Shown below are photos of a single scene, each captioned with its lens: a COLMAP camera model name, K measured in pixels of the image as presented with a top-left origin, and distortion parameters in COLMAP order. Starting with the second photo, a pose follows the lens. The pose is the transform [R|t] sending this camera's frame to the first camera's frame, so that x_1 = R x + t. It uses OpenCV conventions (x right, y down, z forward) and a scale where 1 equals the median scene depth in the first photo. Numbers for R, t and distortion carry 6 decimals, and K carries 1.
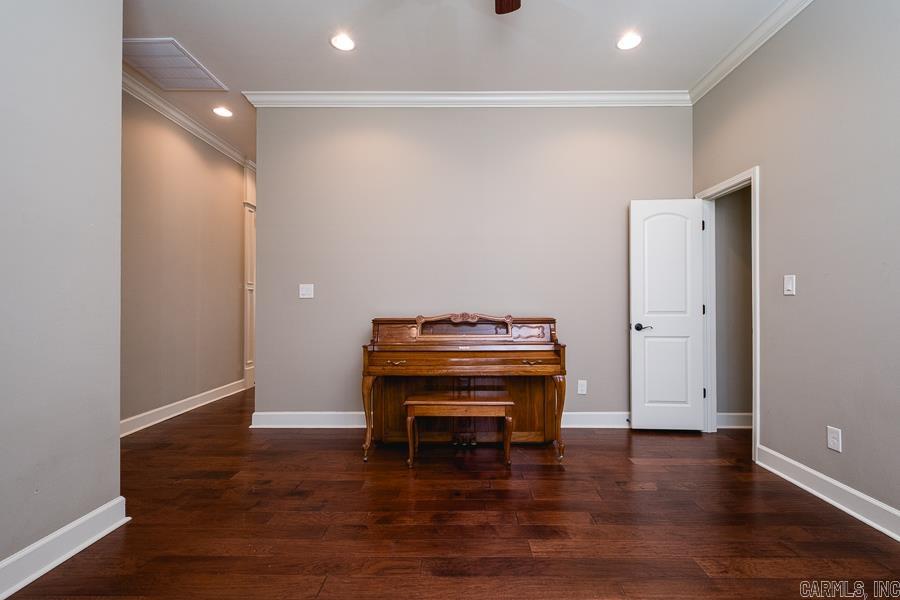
lens RADIAL K [[387.2, 0, 450.0], [0, 387.2, 300.0], [0, 0, 1]] dist [-0.012162, -0.000718]
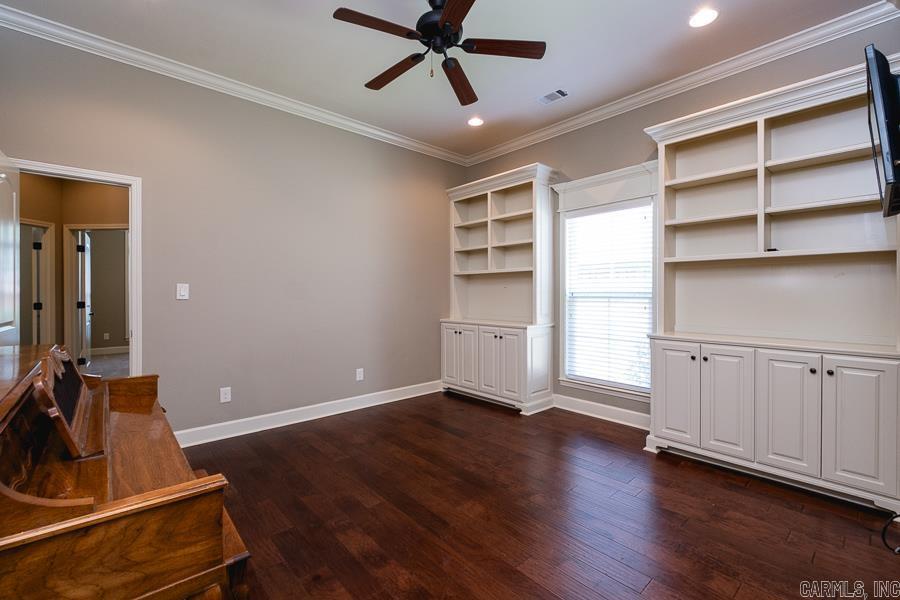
lens RADIAL K [[401.3, 0, 450.0], [0, 401.3, 300.0], [0, 0, 1]] dist [0.001091, -0.000271]
pose [[-0.688302, -0.016856, 0.725229, -0.788481], [-0.013519, 0.999854, 0.010409, -0.045601], [-0.725299, -0.002640, -0.688429, 1.503252]]
